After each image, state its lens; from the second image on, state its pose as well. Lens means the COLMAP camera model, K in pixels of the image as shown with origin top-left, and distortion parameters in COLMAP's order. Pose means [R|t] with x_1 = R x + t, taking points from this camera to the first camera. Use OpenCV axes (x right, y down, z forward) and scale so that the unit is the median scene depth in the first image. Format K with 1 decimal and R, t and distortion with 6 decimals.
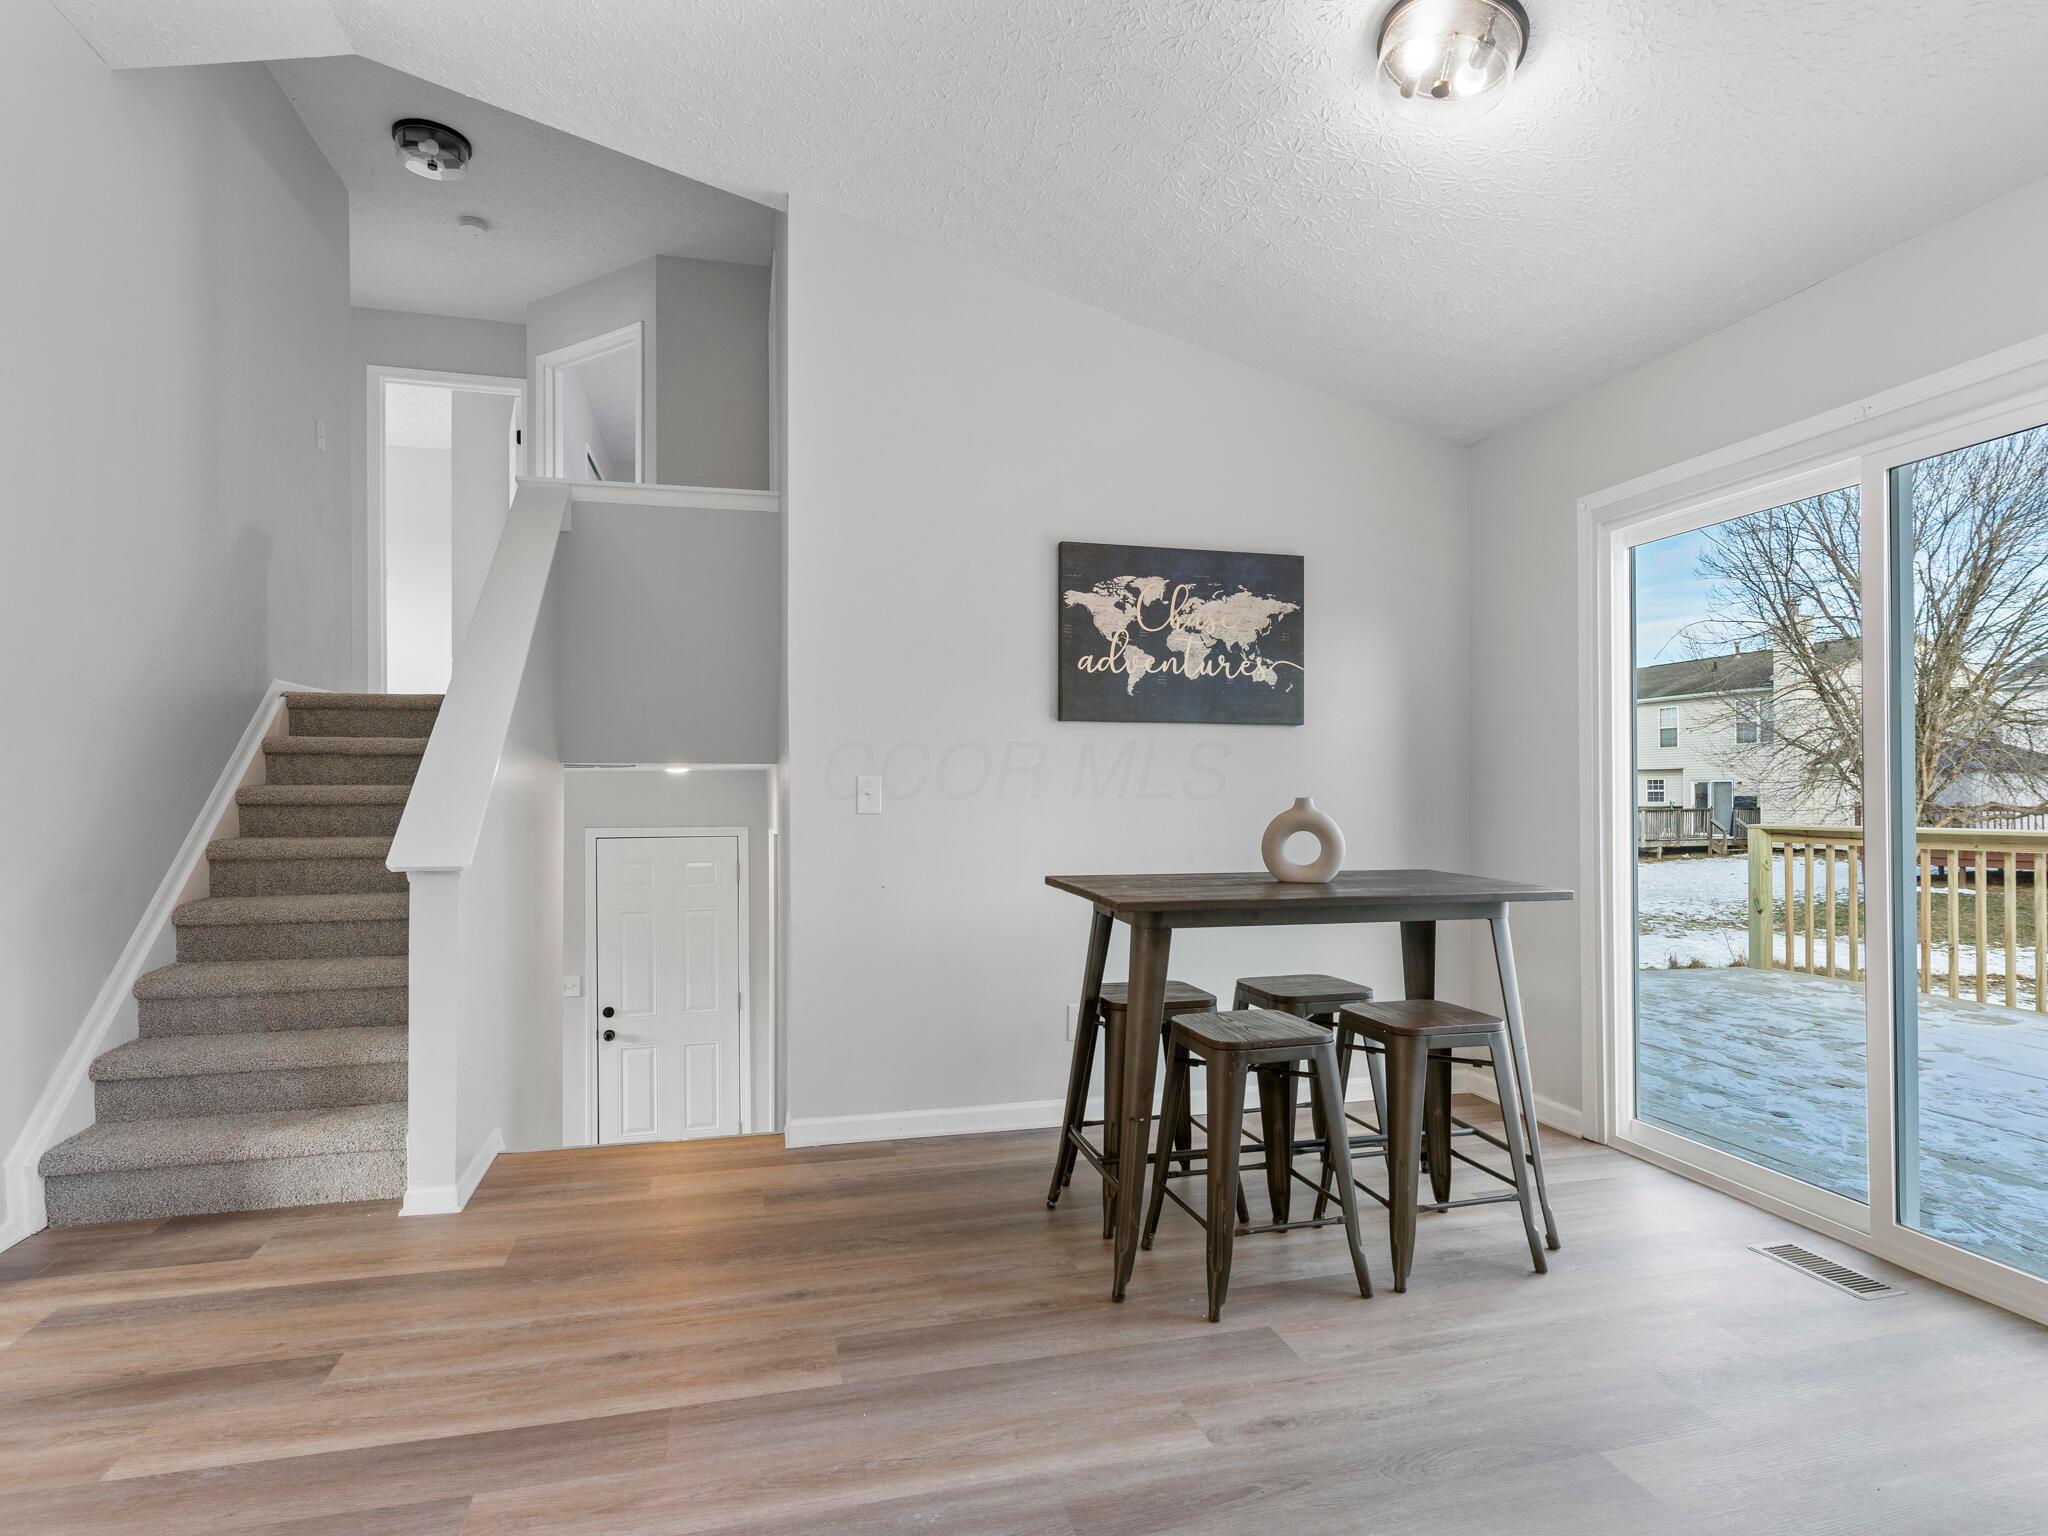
lens RADIAL K [[1092.1, 0, 1012.4], [0, 1092.1, 785.6], [0, 0, 1]] dist [0.002592, 0.000527]
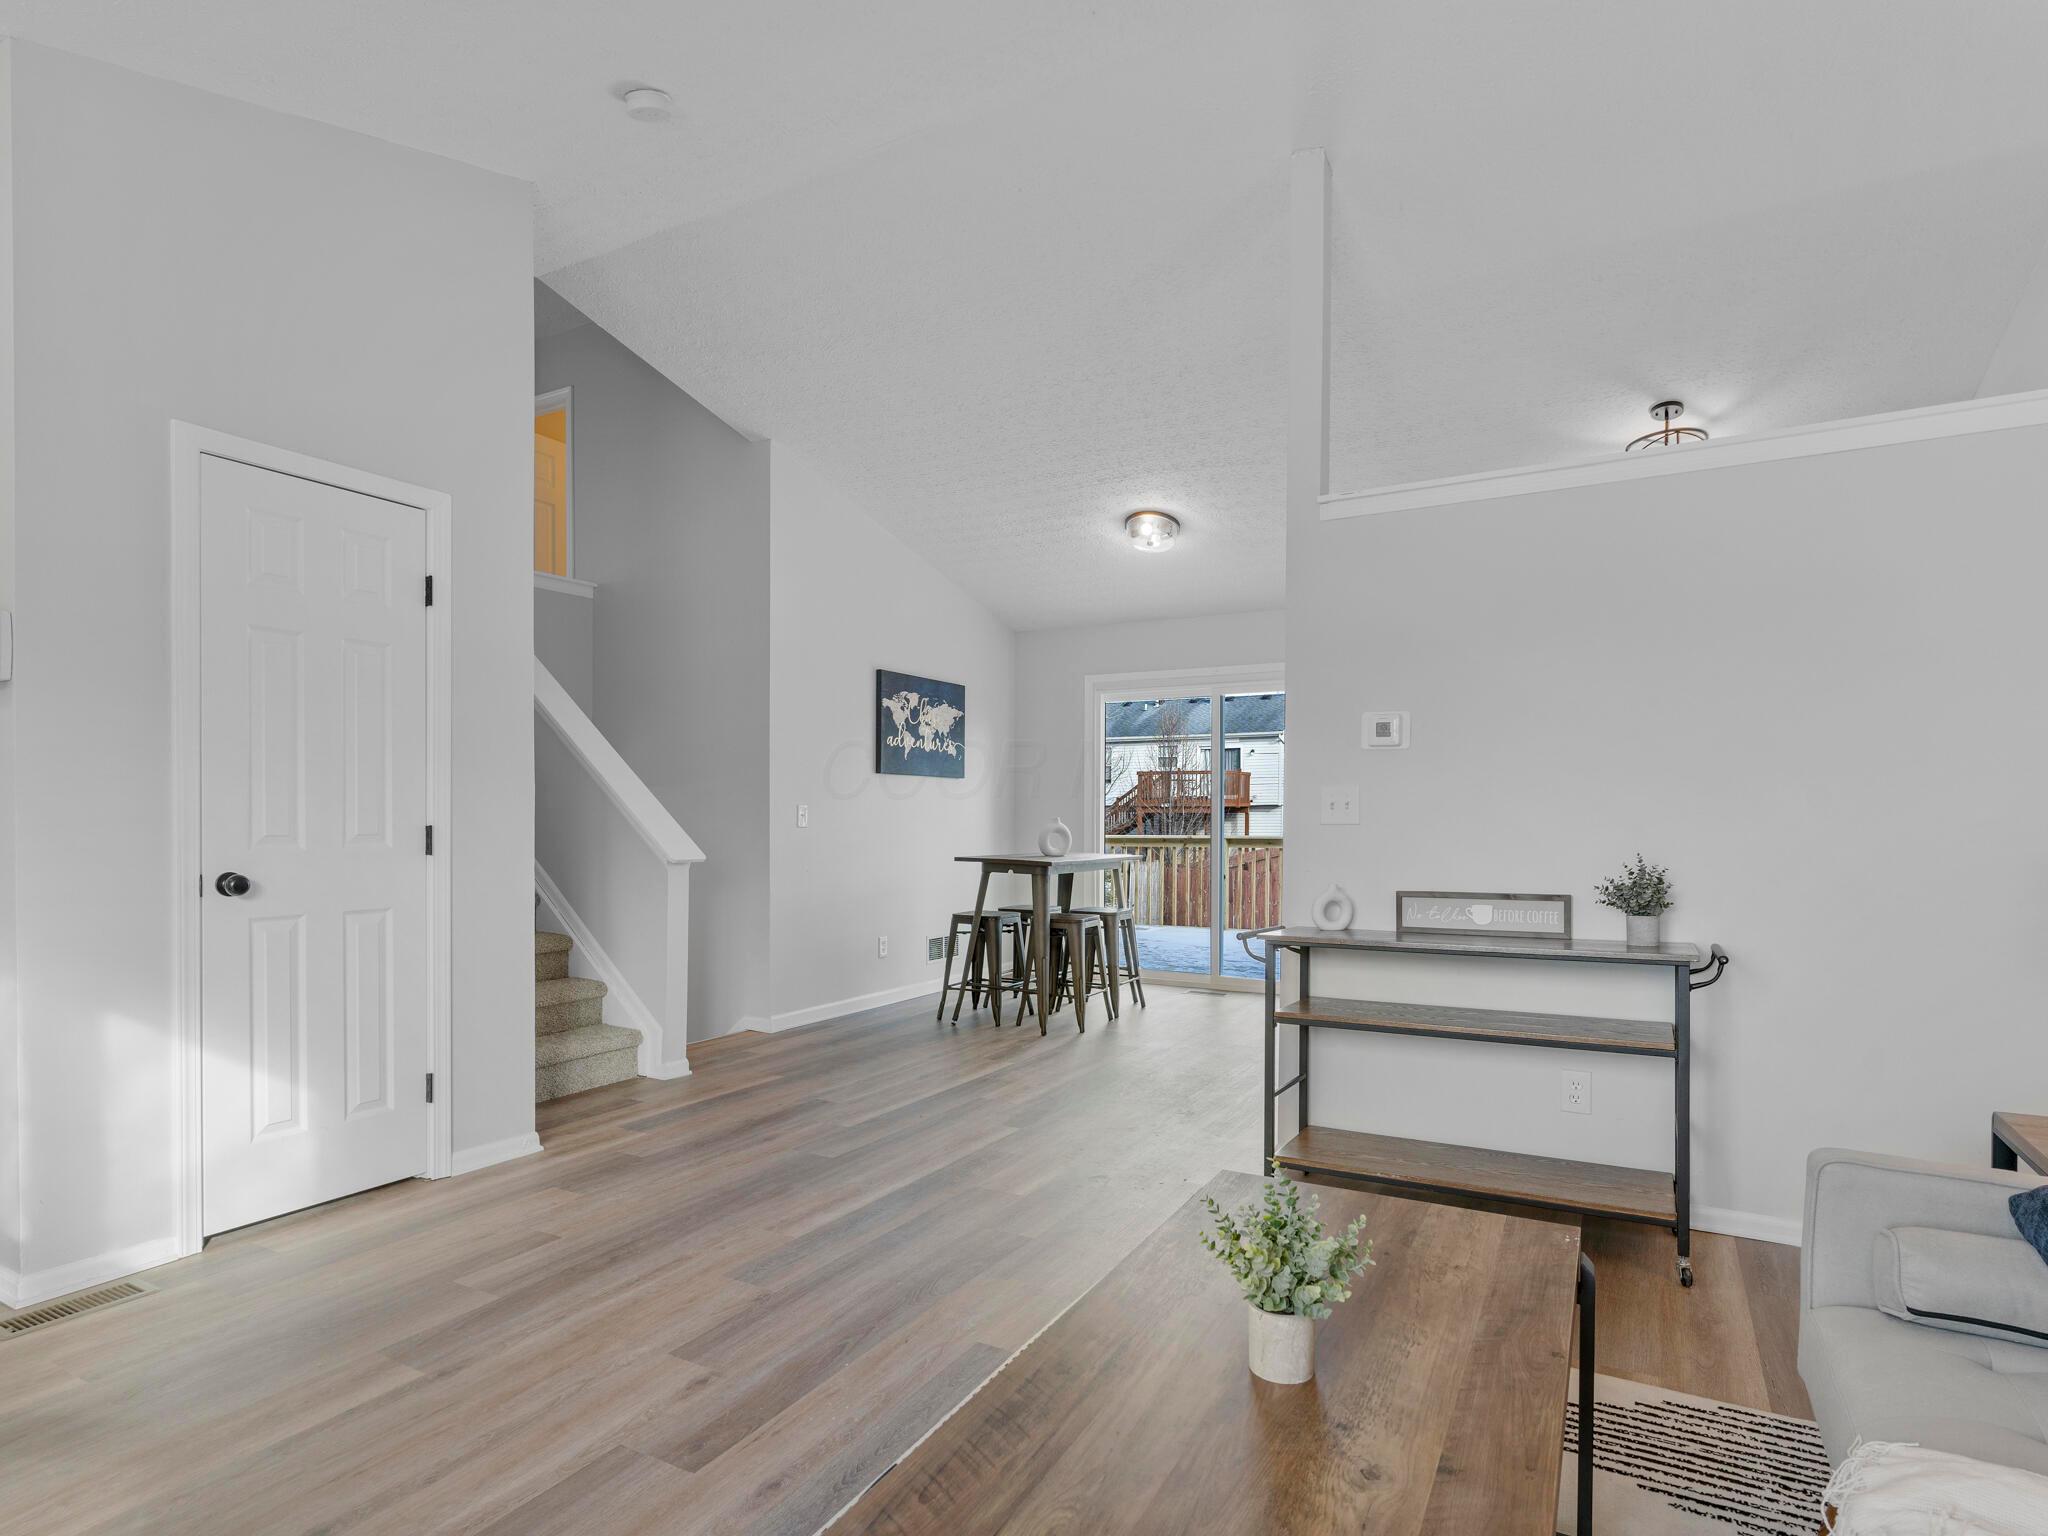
lens RADIAL K [[1092.1, 0, 1025.1], [0, 1092.1, 844.1], [0, 0, 1]] dist [0.002592, 0.000527]
pose [[0.690276, -0.016312, 0.723362, -1.037457], [-0.005469, 0.999600, 0.027761, 0.003861], [-0.723526, -0.023119, 0.689910, -0.358730]]
